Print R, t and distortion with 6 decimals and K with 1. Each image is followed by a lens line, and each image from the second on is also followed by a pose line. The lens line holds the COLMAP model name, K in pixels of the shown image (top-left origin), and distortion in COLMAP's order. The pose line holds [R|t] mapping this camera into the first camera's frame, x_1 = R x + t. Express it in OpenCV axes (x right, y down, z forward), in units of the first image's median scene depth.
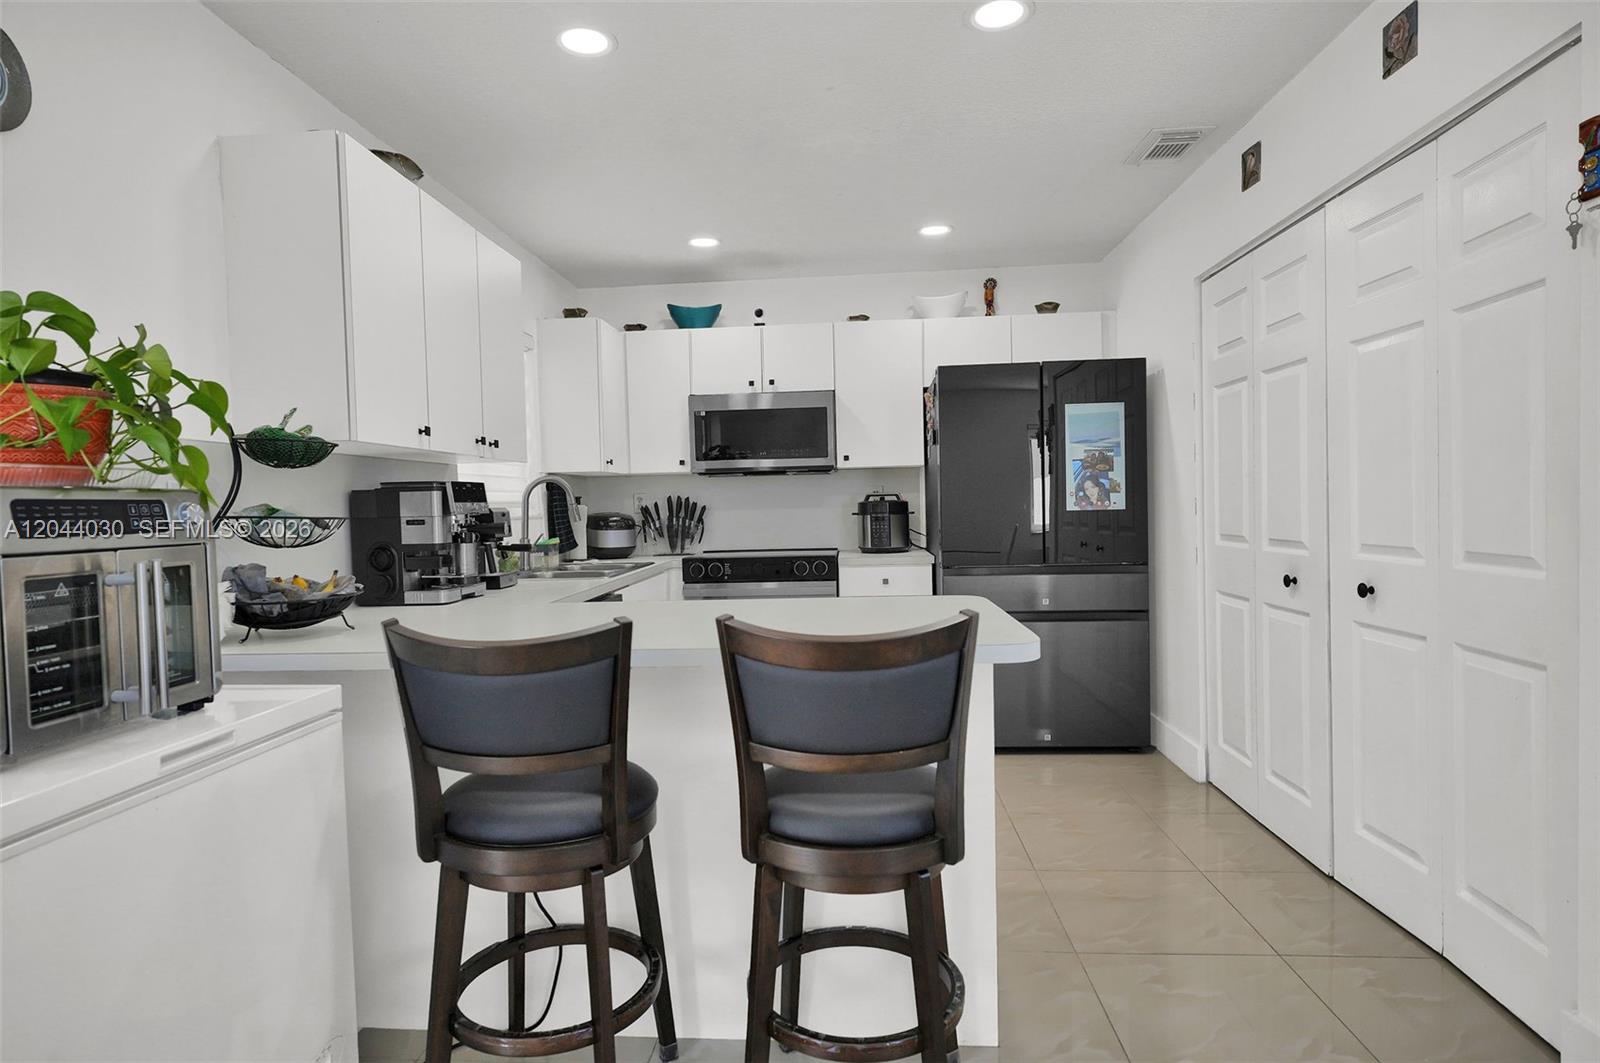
lens RADIAL K [[873.8, 0, 800.0], [0, 873.8, 531.5], [0, 0, 1]] dist [0.000522, -0.000240]
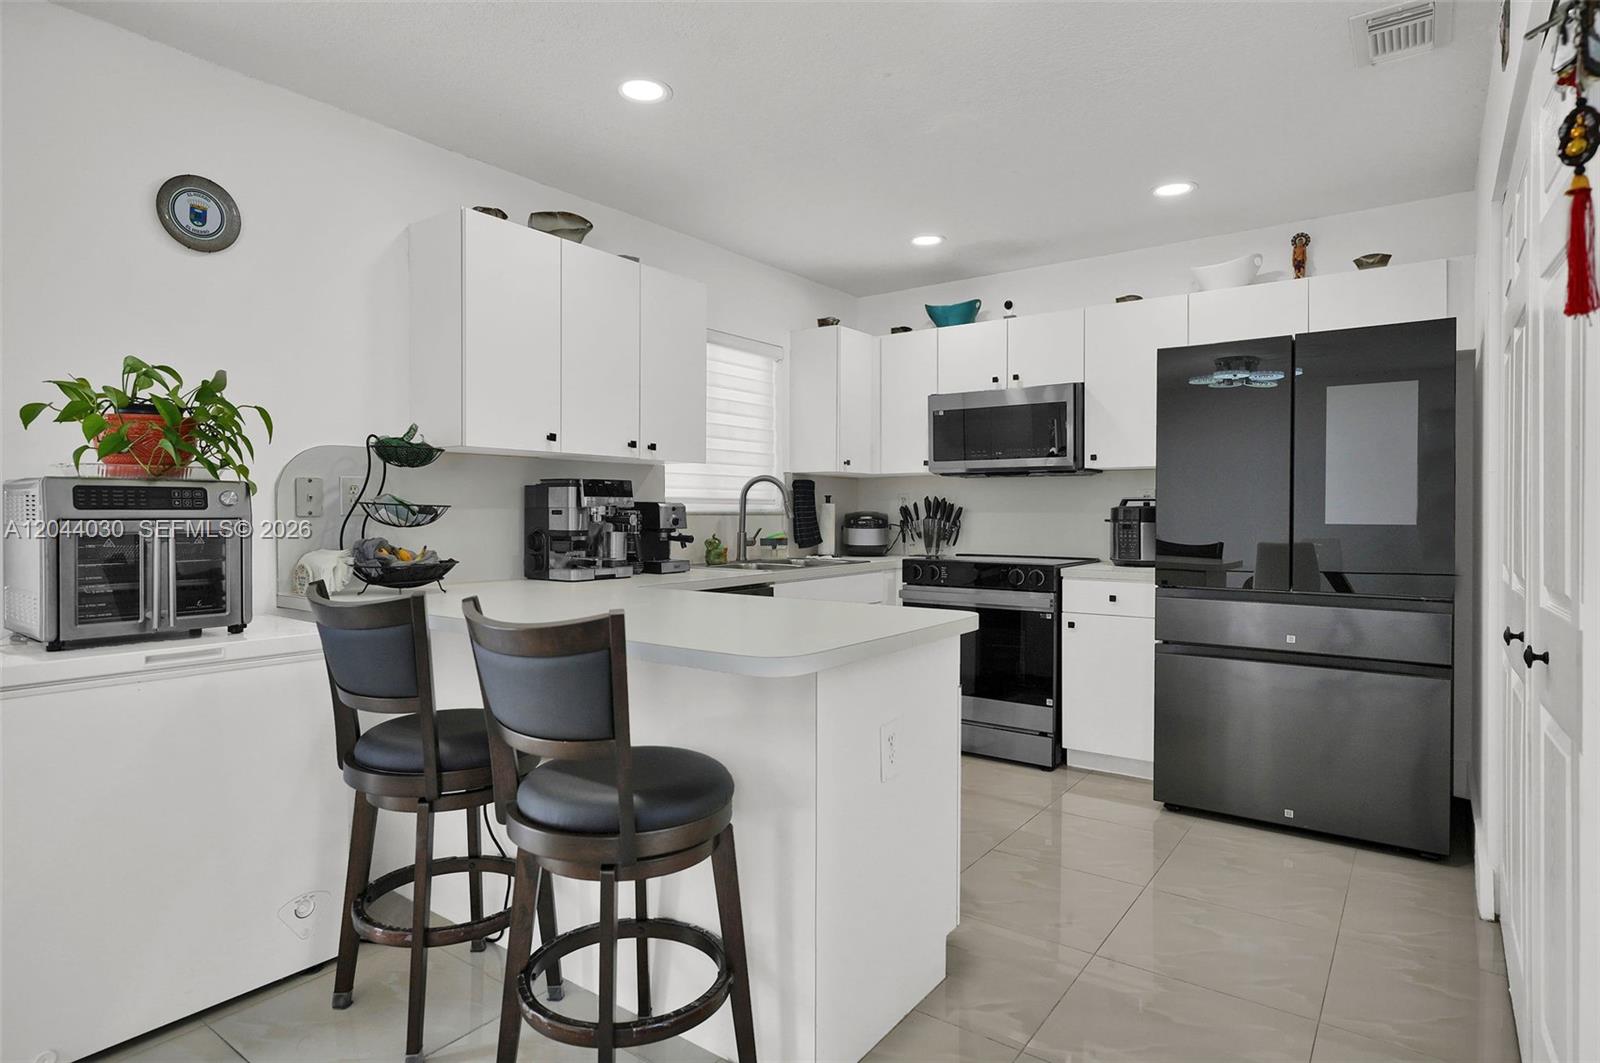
lens RADIAL K [[879.7, 0, 795.3], [0, 879.7, 514.3], [0, 0, 1]] dist [-0.000448, 0.000254]
pose [[0.846349, 0.029254, -0.531824, 0.288402], [-0.040445, 0.999138, -0.009405, -0.005695], [0.531090, 0.029469, 0.846803, 0.083810]]
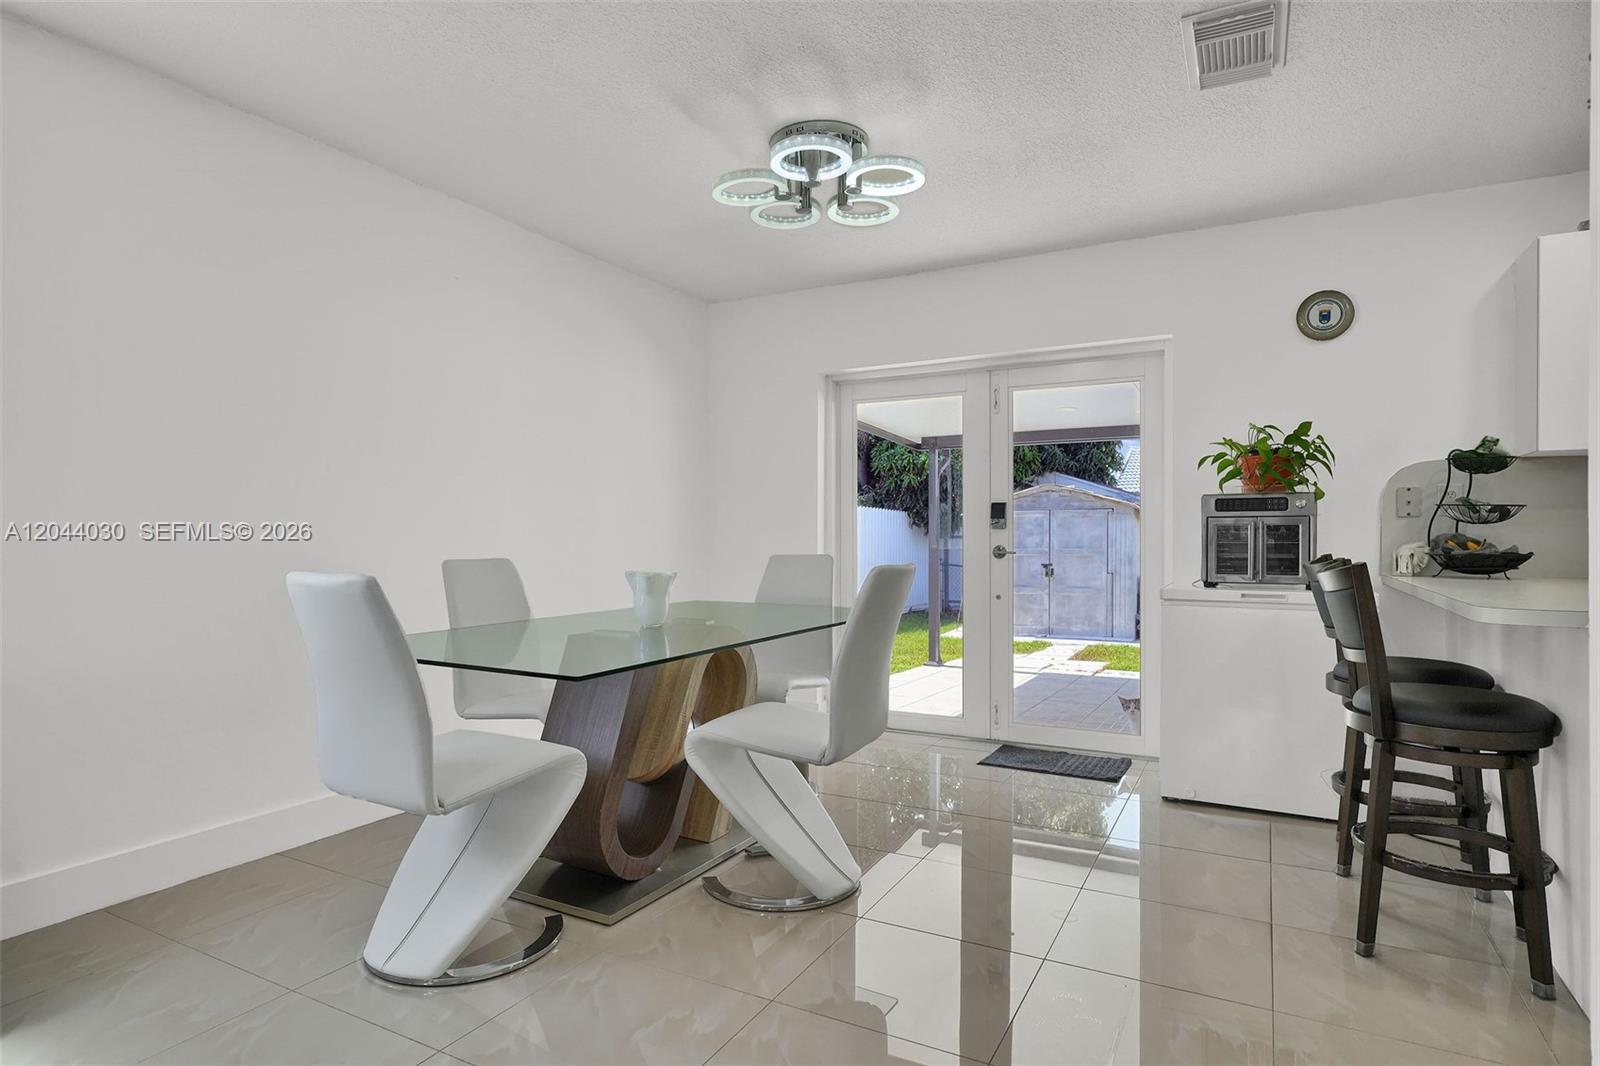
lens RADIAL K [[873.8, 0, 800.0], [0, 873.8, 533.0], [0, 0, 1]] dist [0.000522, -0.000240]
pose [[-0.408256, 0.025562, -0.912510, 0.634700], [-0.017927, 0.999191, 0.036010, -0.000233], [0.912691, 0.031060, -0.407467, 0.239739]]
